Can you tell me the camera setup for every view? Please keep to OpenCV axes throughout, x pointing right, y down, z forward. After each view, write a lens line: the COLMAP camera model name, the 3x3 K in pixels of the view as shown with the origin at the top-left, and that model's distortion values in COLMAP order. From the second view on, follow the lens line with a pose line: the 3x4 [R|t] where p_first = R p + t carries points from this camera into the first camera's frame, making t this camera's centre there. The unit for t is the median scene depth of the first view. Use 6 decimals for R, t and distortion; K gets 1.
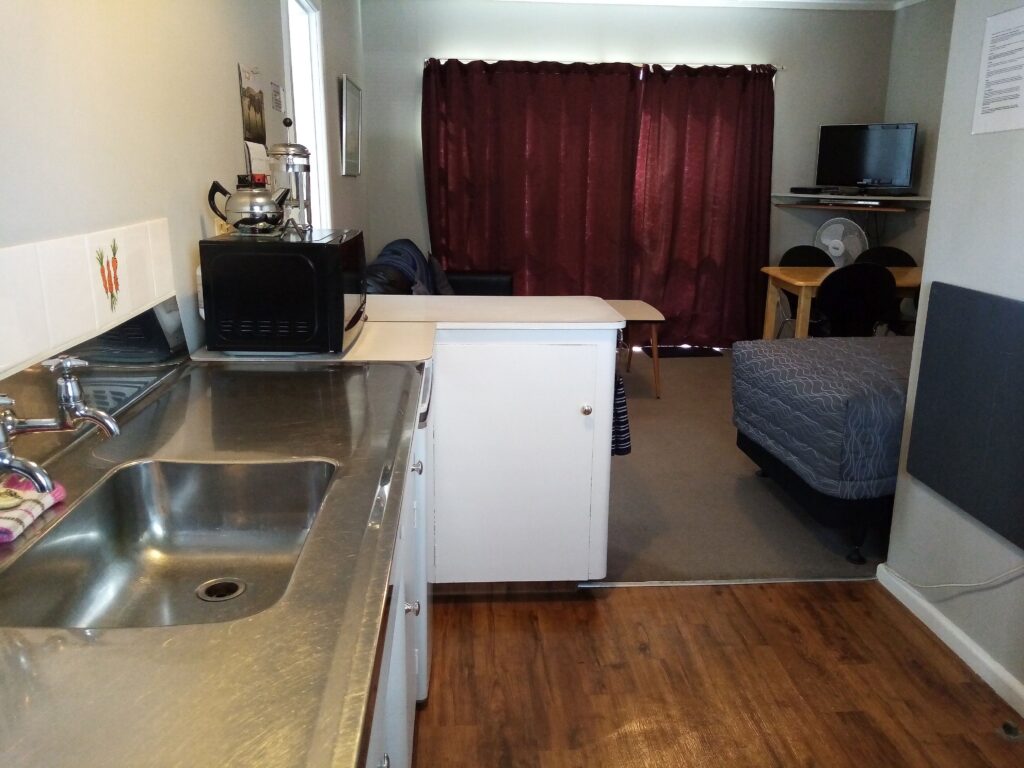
lens RADIAL K [[805.0, 0, 512.0], [0, 805.0, 380.1], [0, 0, 1]] dist [0.046015, -0.074034]
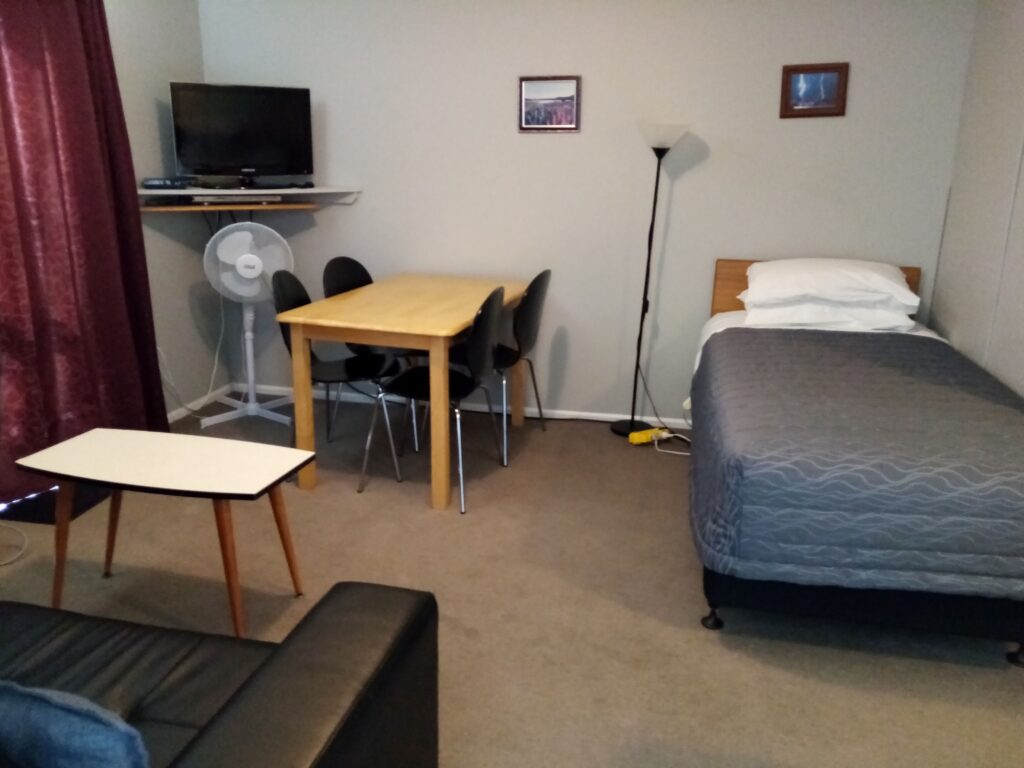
lens RADIAL K [[805.0, 0, 512.0], [0, 805.0, 380.1], [0, 0, 1]] dist [0.046015, -0.074034]
pose [[0.244025, -0.279269, 0.928687, -0.218164], [0.220221, 0.948577, 0.227385, -0.181406], [-0.944433, 0.149029, 0.292978, 0.607722]]
